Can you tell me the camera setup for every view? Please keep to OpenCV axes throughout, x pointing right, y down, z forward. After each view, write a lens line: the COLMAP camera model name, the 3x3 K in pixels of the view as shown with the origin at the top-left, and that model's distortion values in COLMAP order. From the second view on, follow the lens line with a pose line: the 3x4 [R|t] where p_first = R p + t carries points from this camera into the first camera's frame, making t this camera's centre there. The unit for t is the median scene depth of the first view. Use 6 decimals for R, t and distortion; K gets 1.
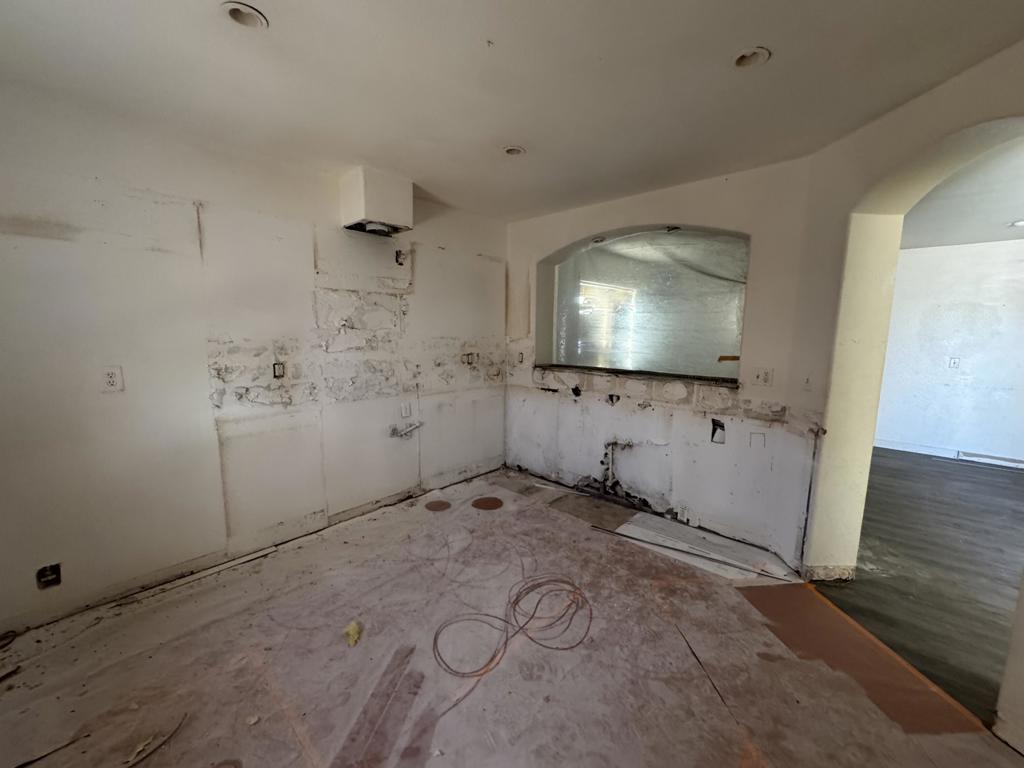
lens RADIAL K [[408.3, 0, 510.6], [0, 408.3, 387.0], [0, 0, 1]] dist [-0.001657, 0.000105]
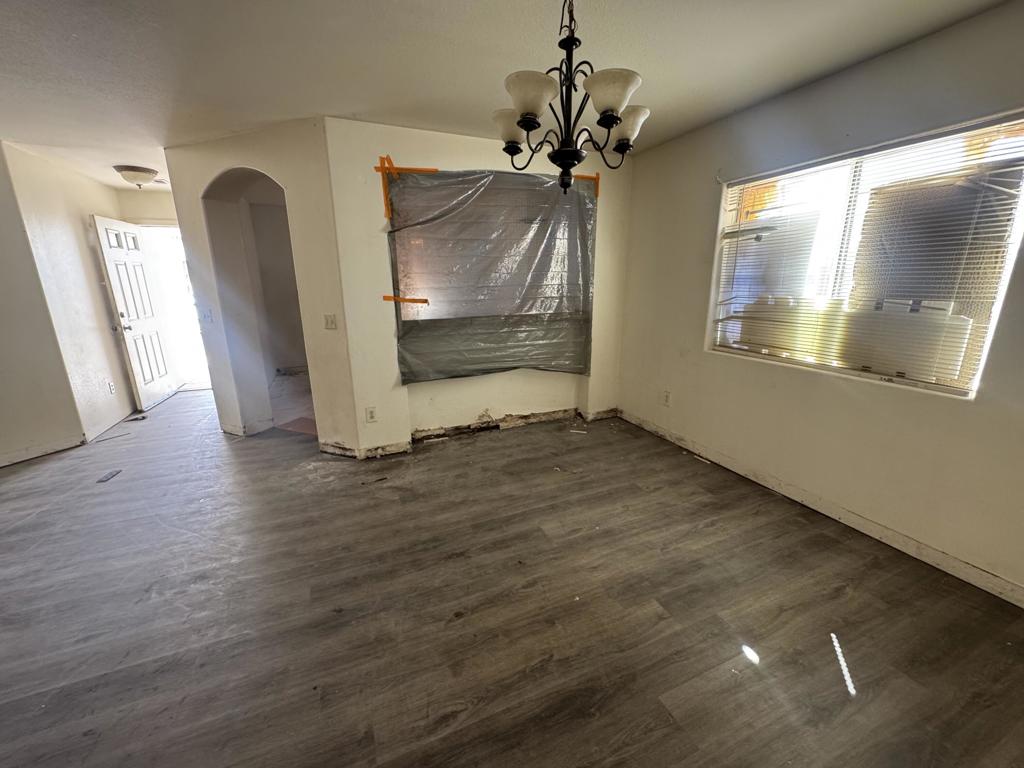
lens RADIAL K [[408.3, 0, 510.6], [0, 408.3, 387.0], [0, 0, 1]] dist [-0.001657, 0.000105]
pose [[-0.418876, 0.224658, -0.879814, 1.440396], [-0.126954, 0.944906, 0.301721, -0.213343], [0.899125, 0.238080, -0.367277, 1.689052]]
